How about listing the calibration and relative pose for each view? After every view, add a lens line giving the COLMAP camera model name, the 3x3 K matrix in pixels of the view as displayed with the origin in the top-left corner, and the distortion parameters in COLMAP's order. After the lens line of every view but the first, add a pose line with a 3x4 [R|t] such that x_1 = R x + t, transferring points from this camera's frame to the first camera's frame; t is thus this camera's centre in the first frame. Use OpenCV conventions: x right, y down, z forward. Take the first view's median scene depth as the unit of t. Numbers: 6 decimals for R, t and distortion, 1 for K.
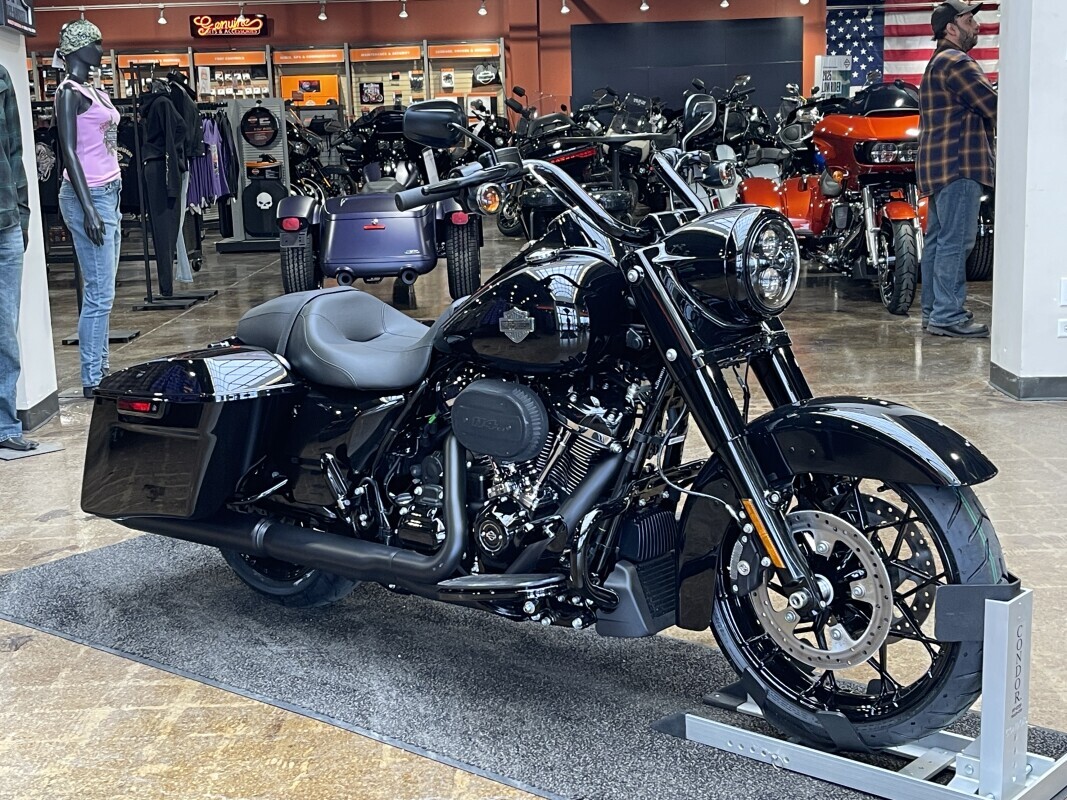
lens RADIAL K [[1520.9, 0, 533.5], [0, 1520.9, 400.0], [0, 0, 1]] dist [0.277822, -1.161569]
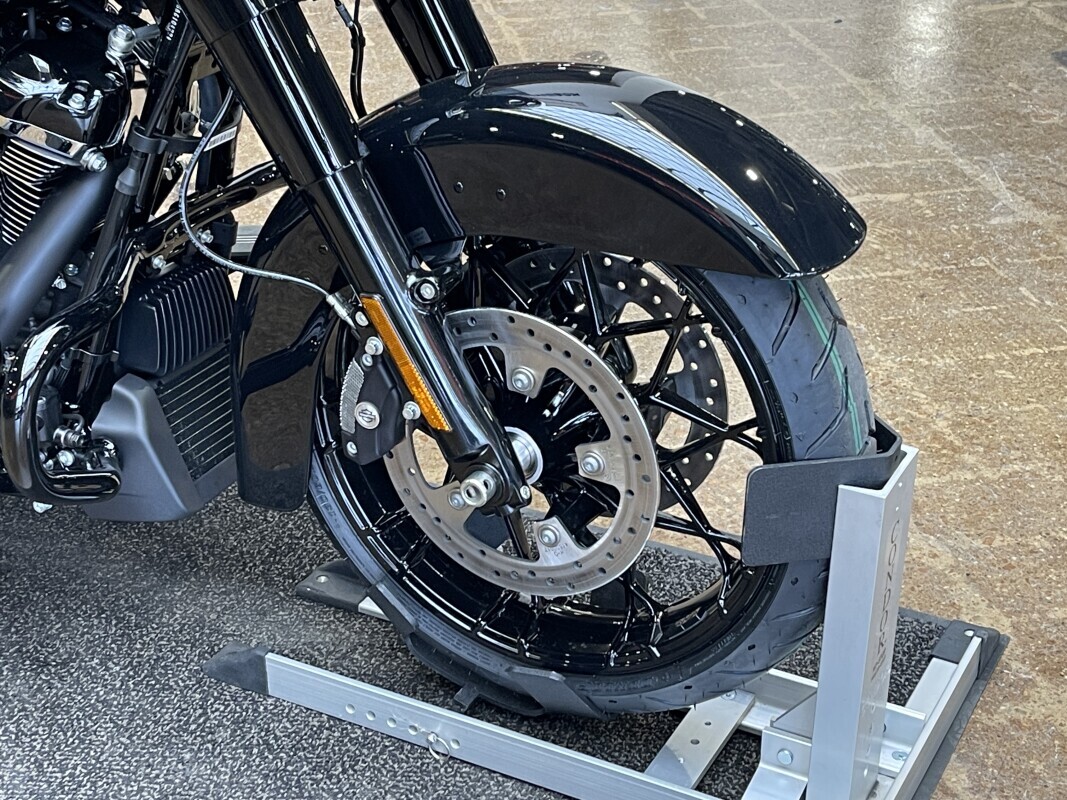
lens RADIAL K [[1826.2, 0, 533.5], [0, 1826.2, 400.0], [0, 0, 1]] dist [0.102111, -0.226580]
pose [[0.970530, -0.079964, 0.227328, 0.053031], [0.009876, 0.955746, 0.294026, -0.068920], [-0.240780, -0.283116, 0.928370, 0.421876]]
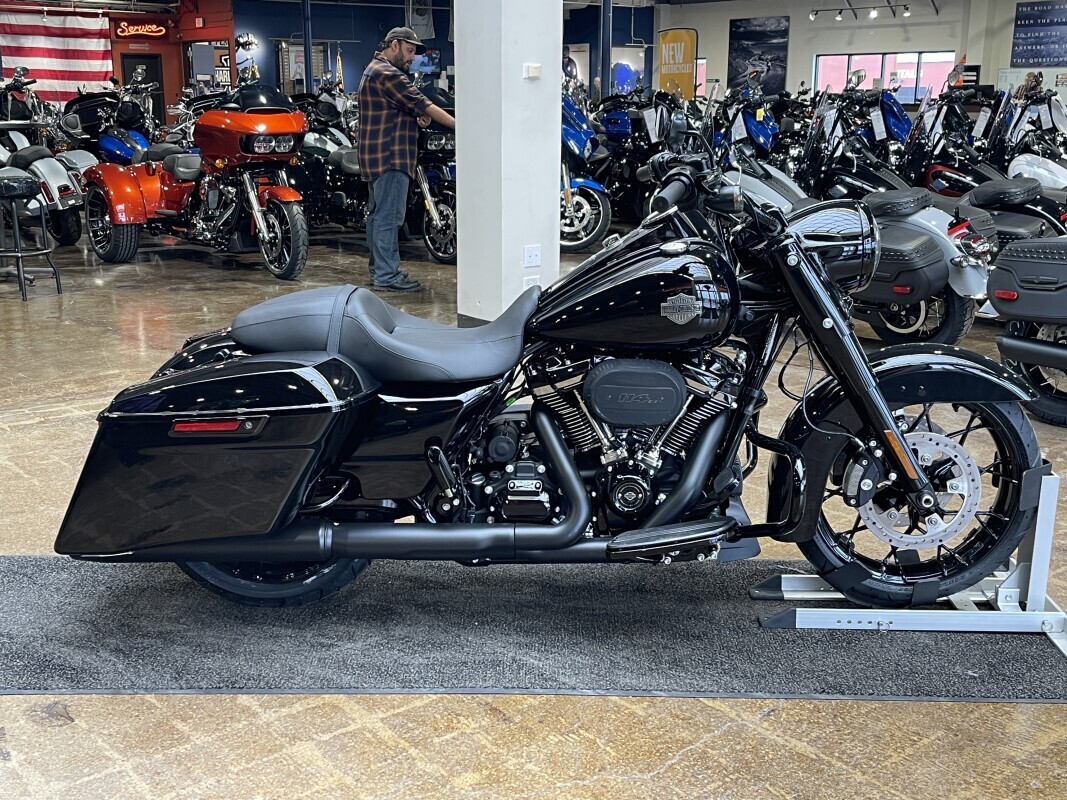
lens RADIAL K [[1210.0, 0, 533.5], [0, 1210.0, 400.0], [0, 0, 1]] dist [0.090247, -0.005025]
pose [[0.779892, -0.124659, 0.613375, -0.682951], [0.092516, 0.992161, 0.084009, -0.071409], [-0.619039, -0.008771, 0.785311, 0.360180]]
